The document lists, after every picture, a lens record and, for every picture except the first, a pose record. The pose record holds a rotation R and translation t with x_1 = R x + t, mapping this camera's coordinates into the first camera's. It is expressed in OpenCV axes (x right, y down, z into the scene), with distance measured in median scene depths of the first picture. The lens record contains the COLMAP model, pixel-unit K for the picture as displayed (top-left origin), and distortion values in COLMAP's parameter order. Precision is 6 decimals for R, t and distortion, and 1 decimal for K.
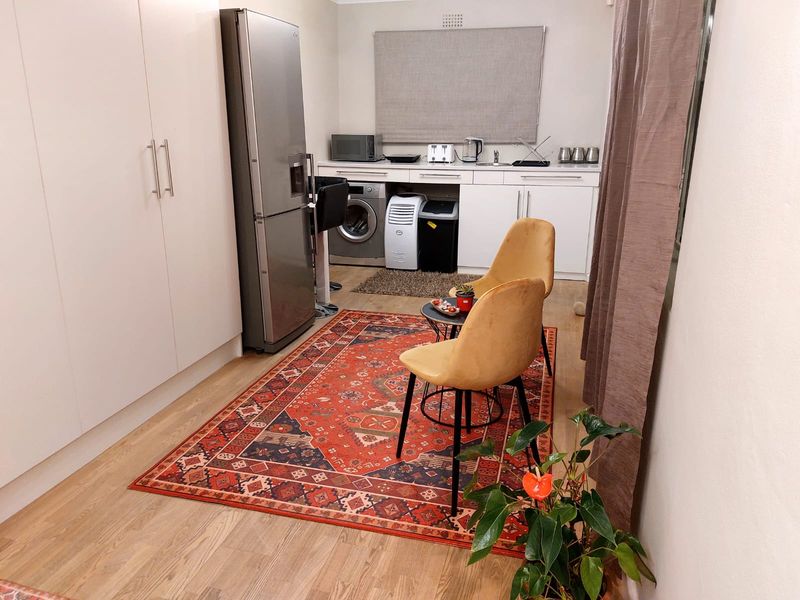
lens RADIAL K [[600.8, 0, 400.0], [0, 600.8, 300.0], [0, 0, 1]] dist [0.050579, 0.000186]
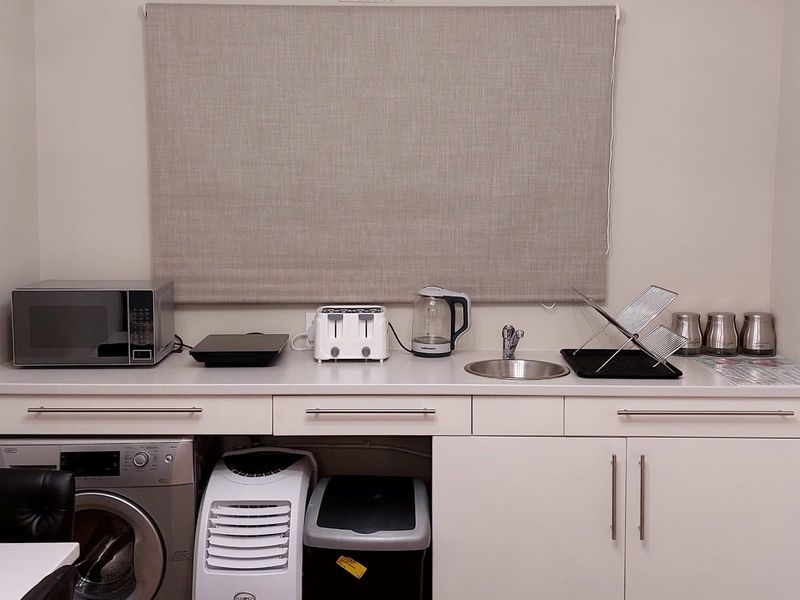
lens RADIAL K [[926.5, 0, 400.1], [0, 926.5, 262.6], [0, 0, 1]] dist [0.091272, -0.011637]
pose [[0.962598, -0.020744, 0.270137, -0.050500], [0.076165, 0.977575, -0.196333, -0.178617], [-0.260006, 0.209565, 0.942592, 0.483655]]
